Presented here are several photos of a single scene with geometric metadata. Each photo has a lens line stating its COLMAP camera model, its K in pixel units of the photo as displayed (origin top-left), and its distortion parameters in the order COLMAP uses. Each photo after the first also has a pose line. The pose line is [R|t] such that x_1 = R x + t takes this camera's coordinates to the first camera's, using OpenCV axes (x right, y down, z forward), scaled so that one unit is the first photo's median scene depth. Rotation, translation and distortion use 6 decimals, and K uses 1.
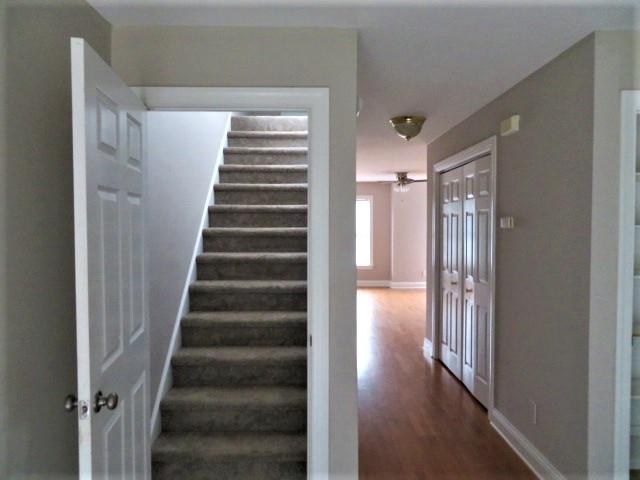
lens RADIAL K [[457.8, 0, 318.3], [0, 457.8, 239.5], [0, 0, 1]] dist [-0.008889, -0.007169]
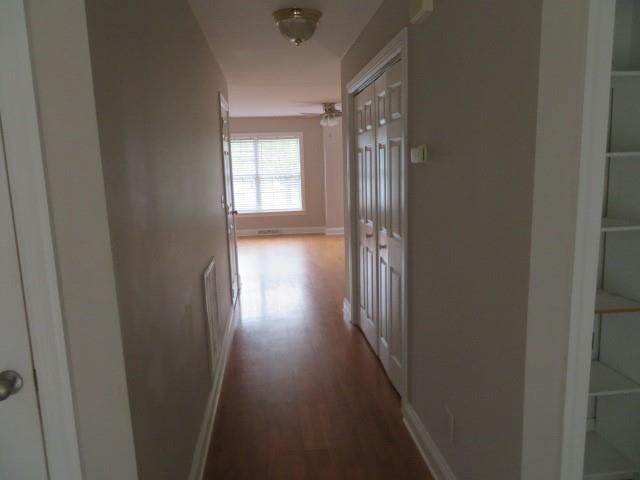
lens RADIAL K [[457.8, 0, 322.2], [0, 457.8, 239.6], [0, 0, 1]] dist [-0.008889, -0.007169]
pose [[0.993749, -0.042381, 0.103280, 0.136340], [0.029068, 0.991457, 0.127152, -0.001729], [-0.107787, -0.123355, 0.986492, 0.227359]]
